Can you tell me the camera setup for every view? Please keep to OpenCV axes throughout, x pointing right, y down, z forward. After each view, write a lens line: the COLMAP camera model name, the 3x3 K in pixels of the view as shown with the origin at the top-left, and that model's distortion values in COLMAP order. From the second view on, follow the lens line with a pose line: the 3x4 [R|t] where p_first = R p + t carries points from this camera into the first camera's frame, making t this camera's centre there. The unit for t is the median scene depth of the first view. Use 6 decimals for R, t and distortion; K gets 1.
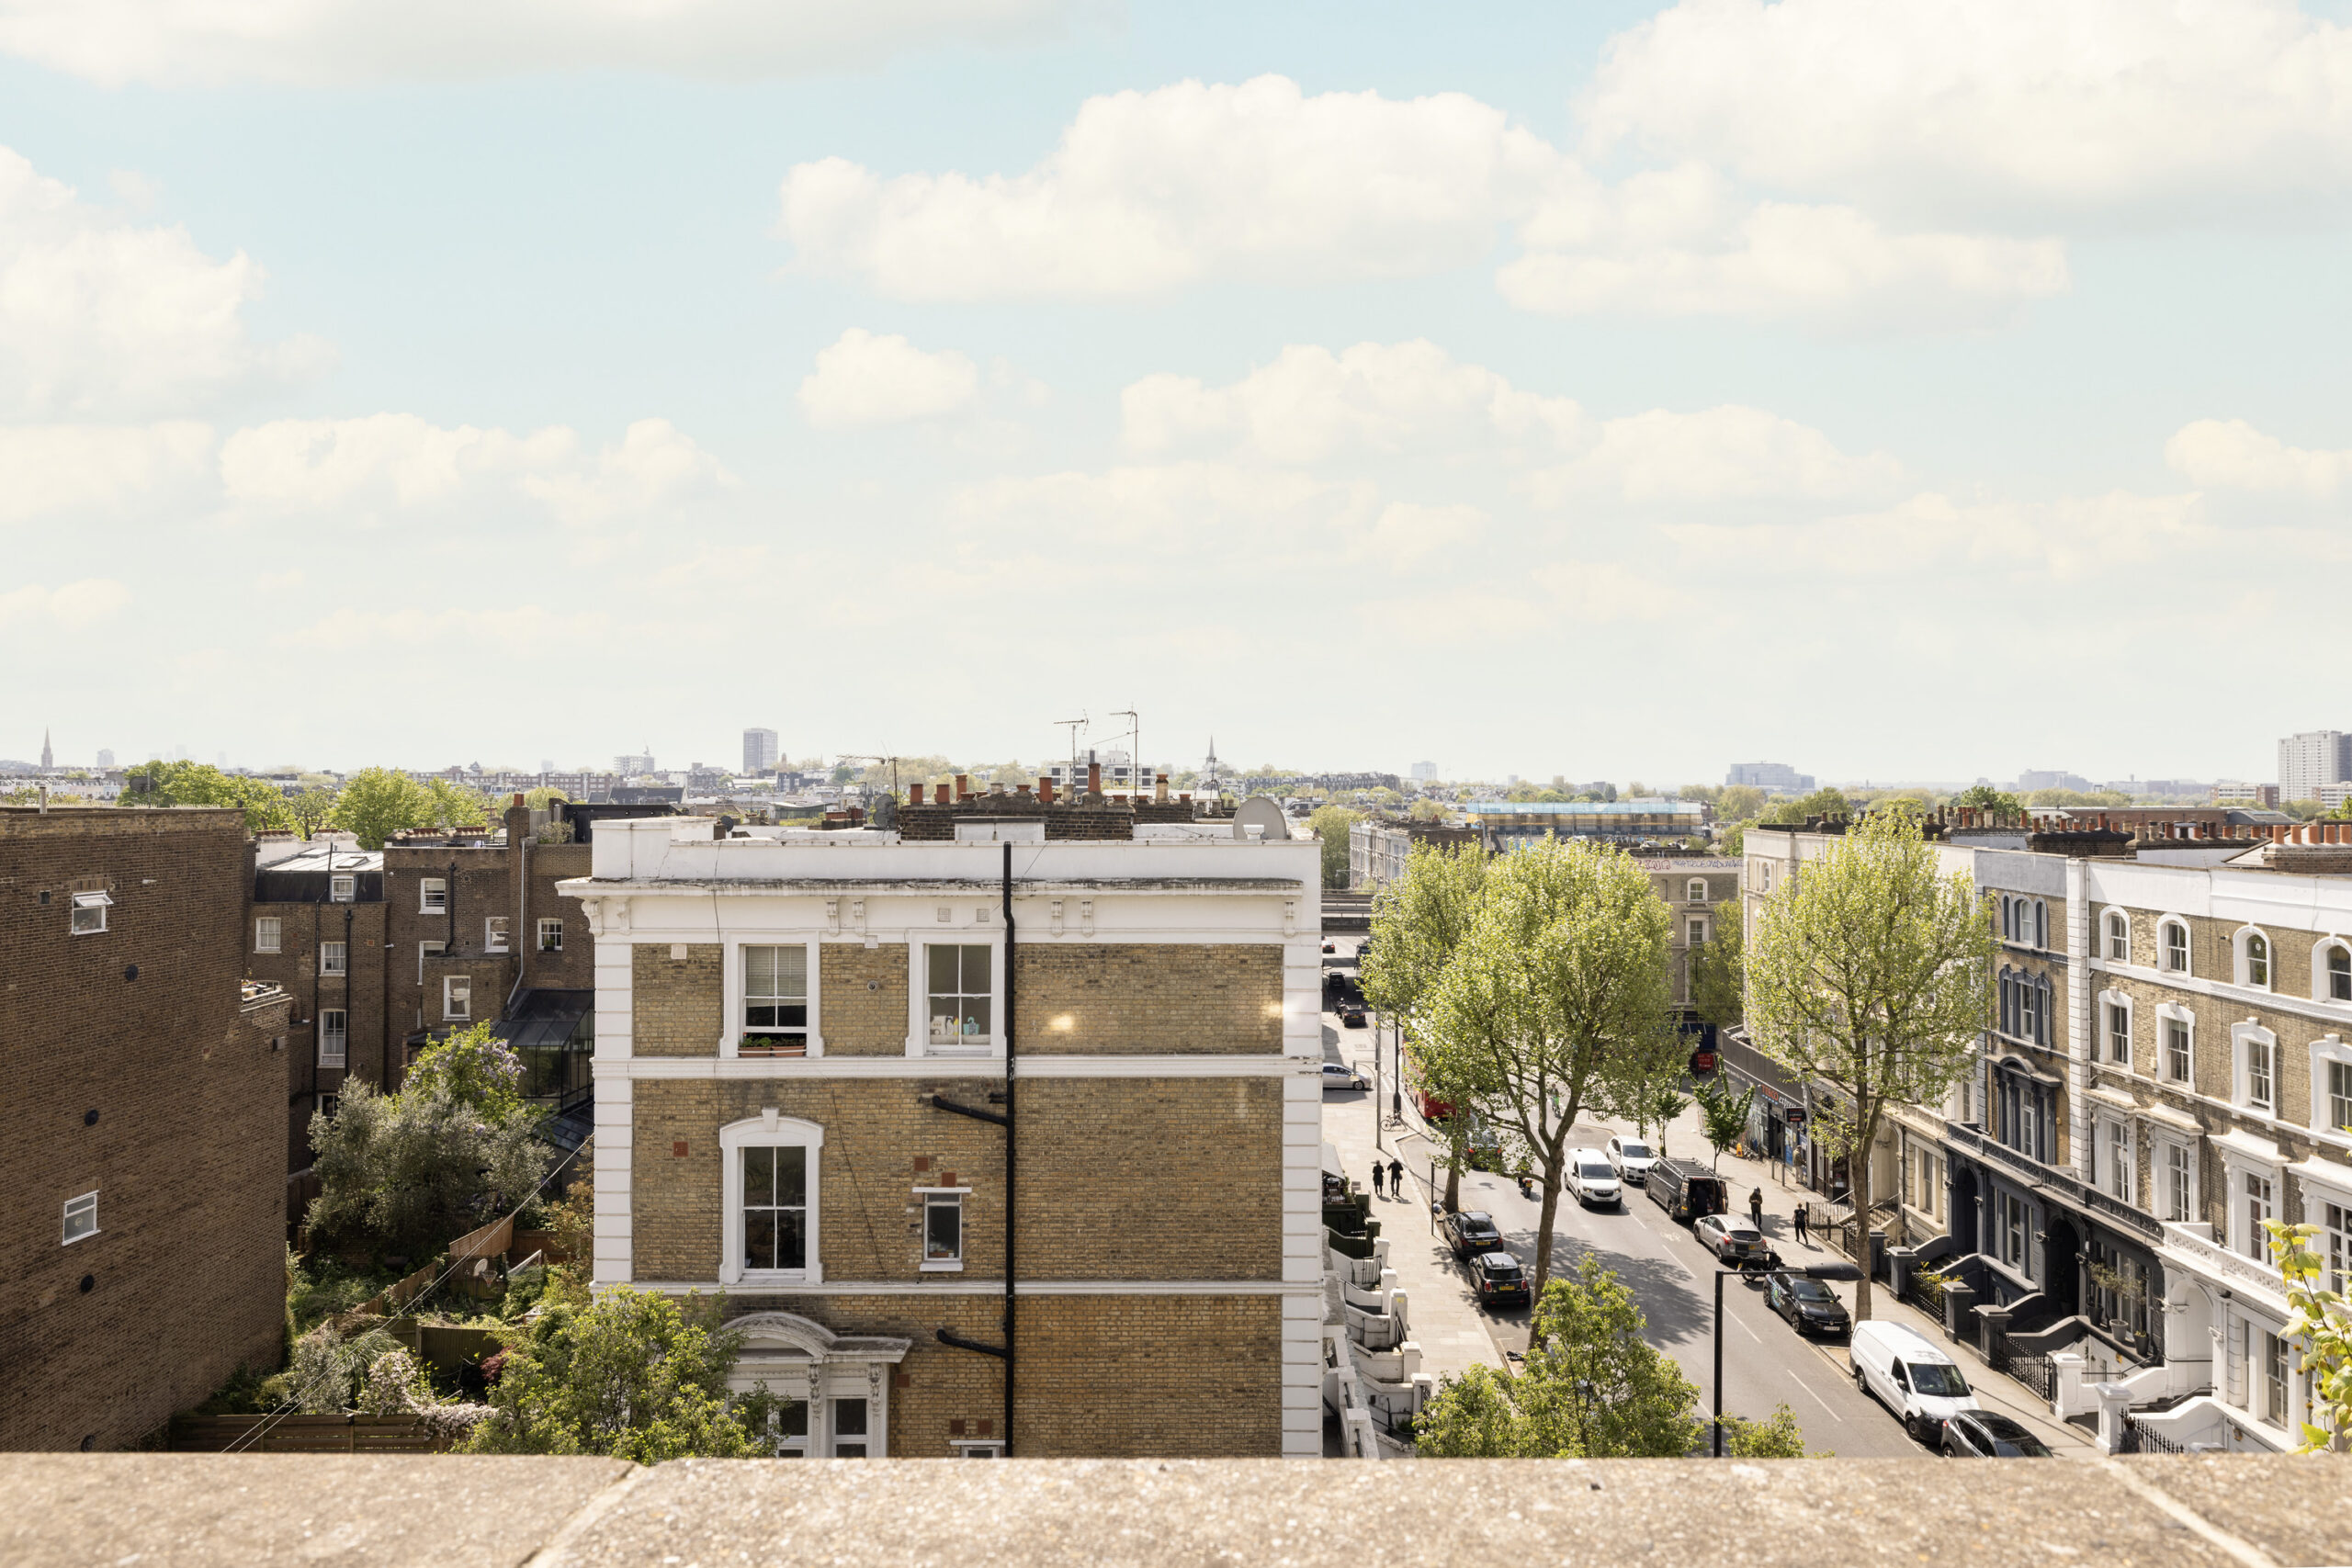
lens RADIAL K [[1446.0, 0, 1176.0], [0, 1446.0, 784.0], [0, 0, 1]] dist [0.002632, 0.000625]
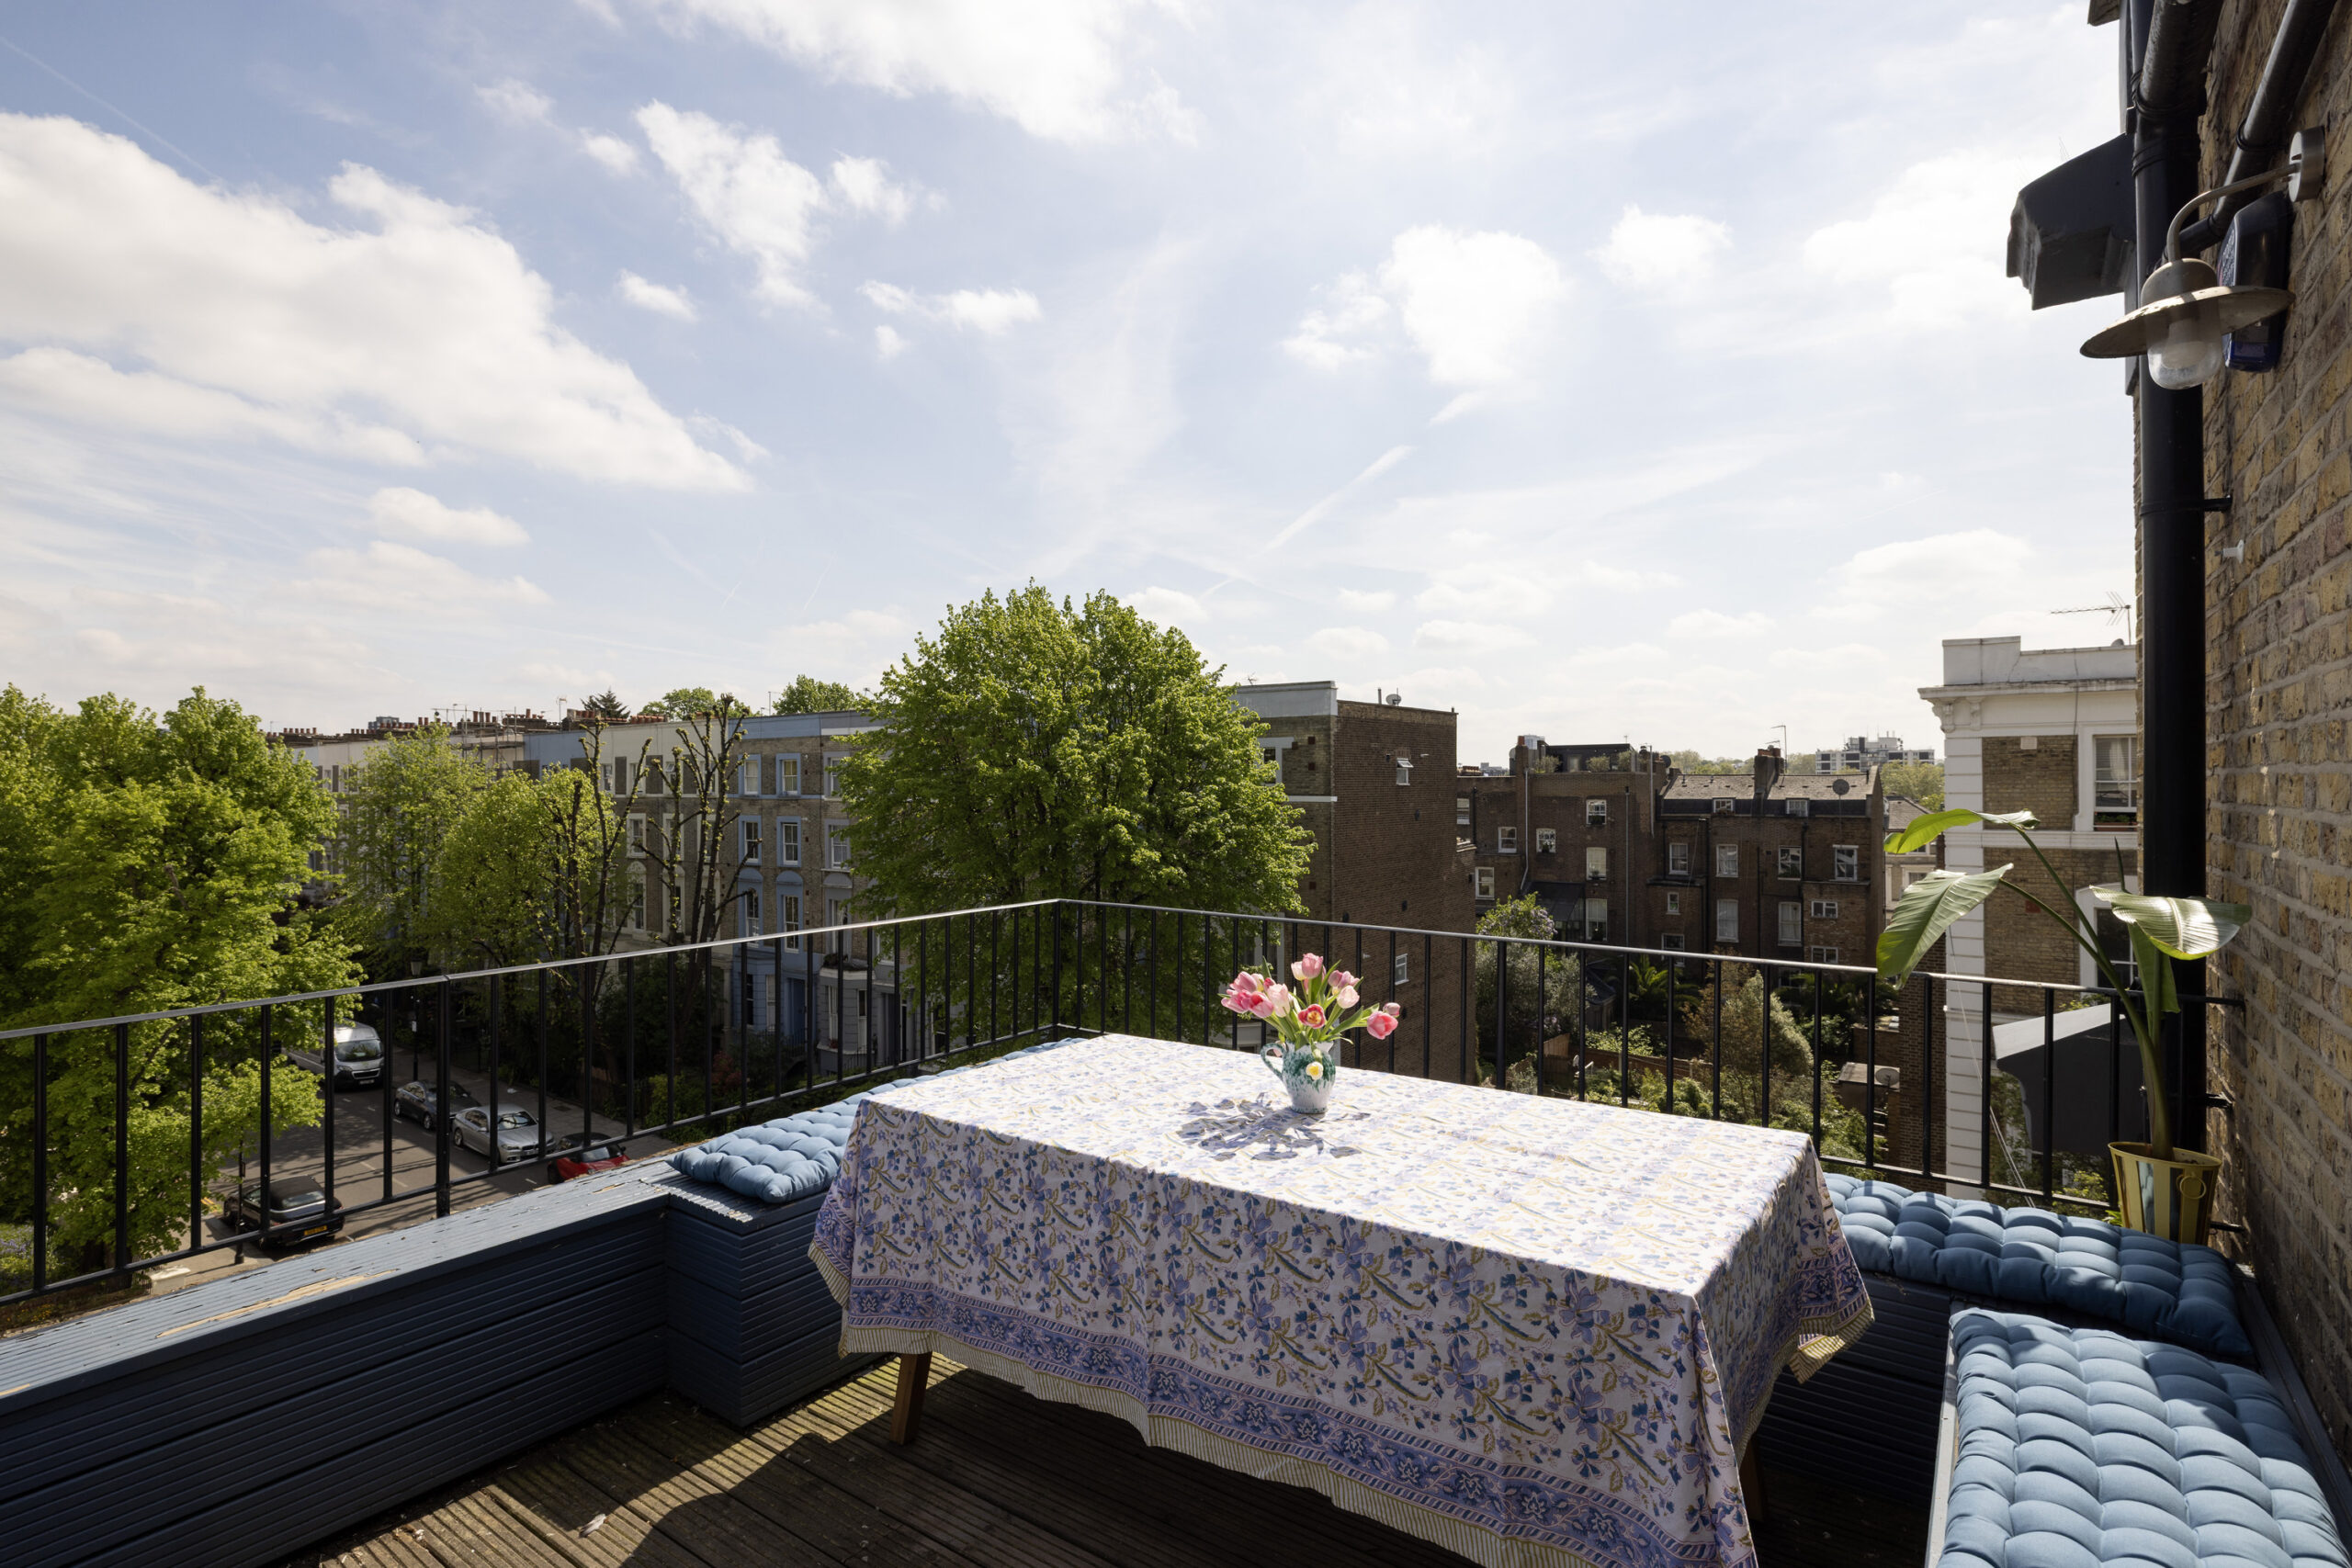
lens RADIAL K [[1138.0, 0, 1176.0], [0, 1138.0, 784.0], [0, 0, 1]] dist [0.000584, 0.000174]
pose [[0.816585, -0.007121, -0.577182, -0.376621], [0.015383, 0.999837, 0.009429, 0.130145], [0.577021, -0.016578, 0.816561, -0.184395]]
